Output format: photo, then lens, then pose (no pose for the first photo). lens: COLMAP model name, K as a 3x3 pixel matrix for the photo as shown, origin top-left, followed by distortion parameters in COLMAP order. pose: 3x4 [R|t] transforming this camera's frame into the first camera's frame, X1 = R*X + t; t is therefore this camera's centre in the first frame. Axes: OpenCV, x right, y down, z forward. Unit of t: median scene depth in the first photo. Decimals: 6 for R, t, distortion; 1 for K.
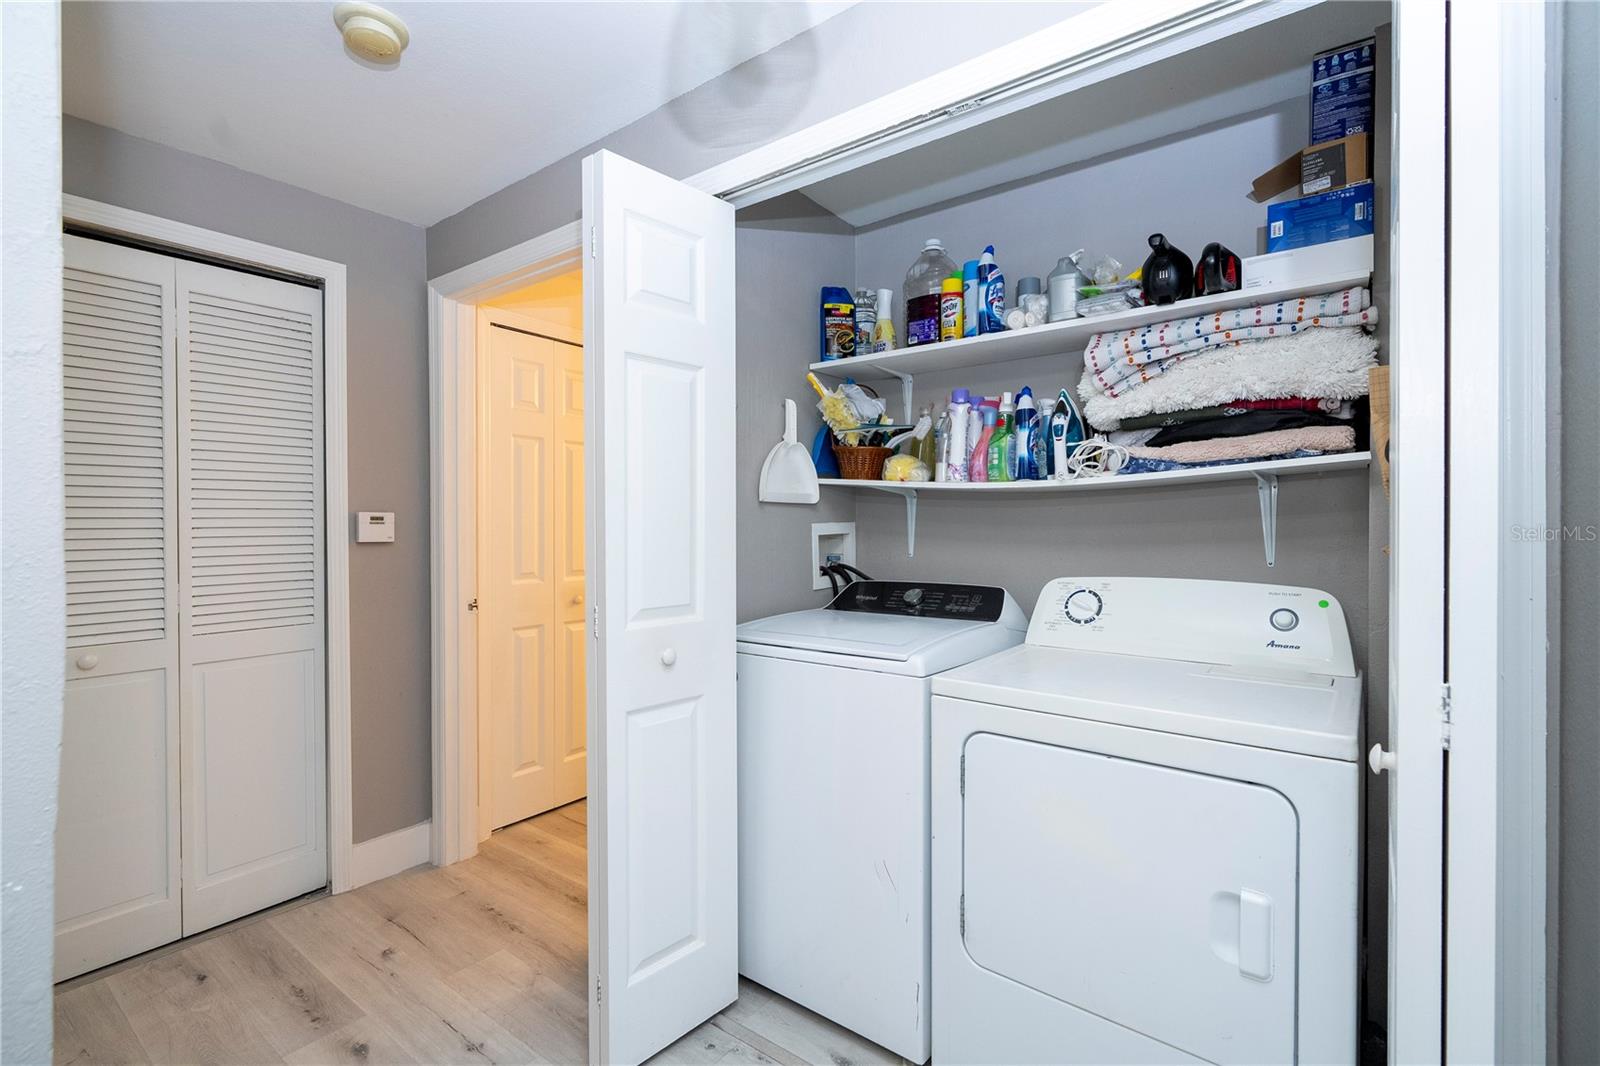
lens RADIAL K [[719.6, 0, 810.2], [0, 719.6, 530.7], [0, 0, 1]] dist [-0.002197, 0.000390]
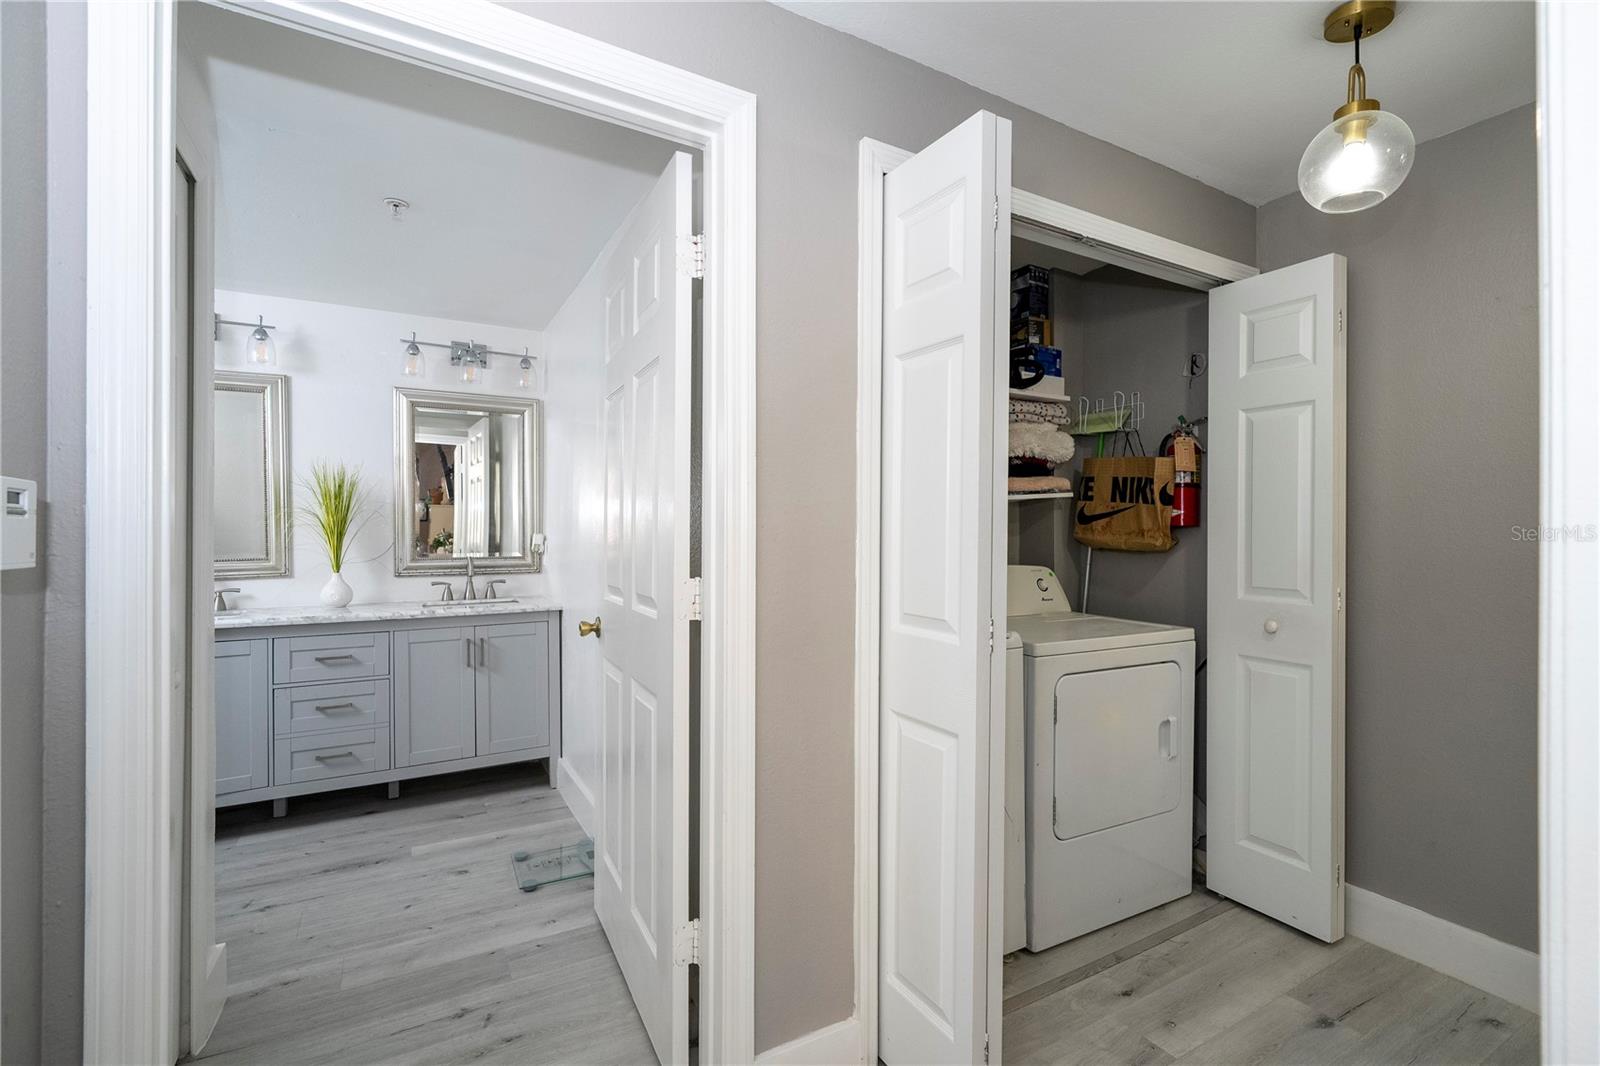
lens RADIAL K [[719.6, 0, 810.2], [0, 719.6, 530.7], [0, 0, 1]] dist [-0.002197, 0.000390]
pose [[0.396290, 0.002540, 0.918122, -1.210824], [0.001736, 0.999992, -0.003516, -0.002813], [-0.918124, 0.002987, 0.396283, 0.852057]]
